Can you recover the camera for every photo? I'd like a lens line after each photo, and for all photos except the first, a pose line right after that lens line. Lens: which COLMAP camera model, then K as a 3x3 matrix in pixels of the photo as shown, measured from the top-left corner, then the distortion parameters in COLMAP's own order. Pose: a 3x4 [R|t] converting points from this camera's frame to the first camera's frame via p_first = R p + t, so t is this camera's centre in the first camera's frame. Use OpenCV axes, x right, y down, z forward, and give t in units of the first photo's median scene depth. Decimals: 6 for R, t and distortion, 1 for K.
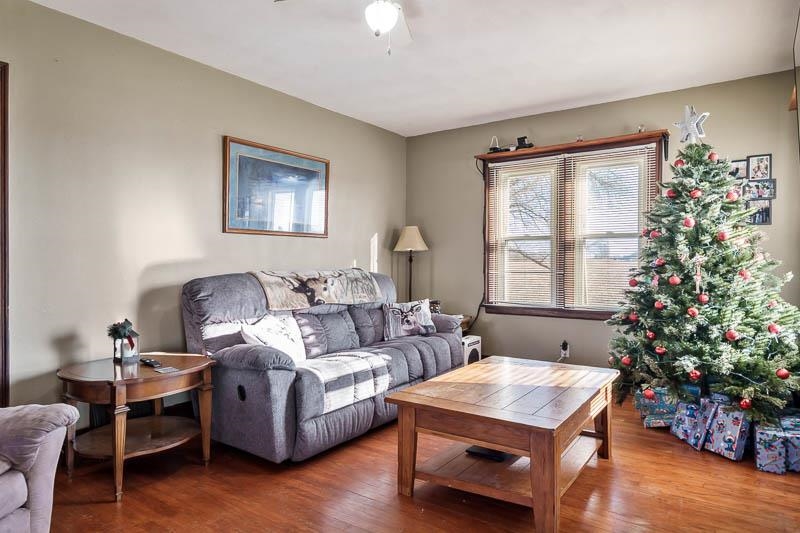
lens RADIAL K [[505.3, 0, 403.7], [0, 505.3, 263.0], [0, 0, 1]] dist [0.024559, 0.006151]
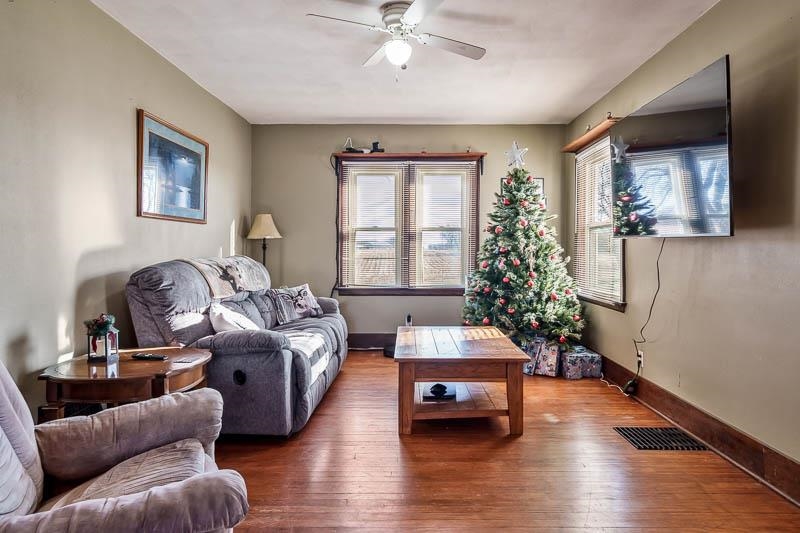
lens RADIAL K [[505.3, 0, 426.3], [0, 505.3, 258.5], [0, 0, 1]] dist [0.024559, 0.006151]
pose [[0.824623, -0.008293, 0.565621, -0.432346], [-0.000018, 0.999892, 0.014686, 0.001418], [-0.565682, -0.012121, 0.824534, -0.036533]]
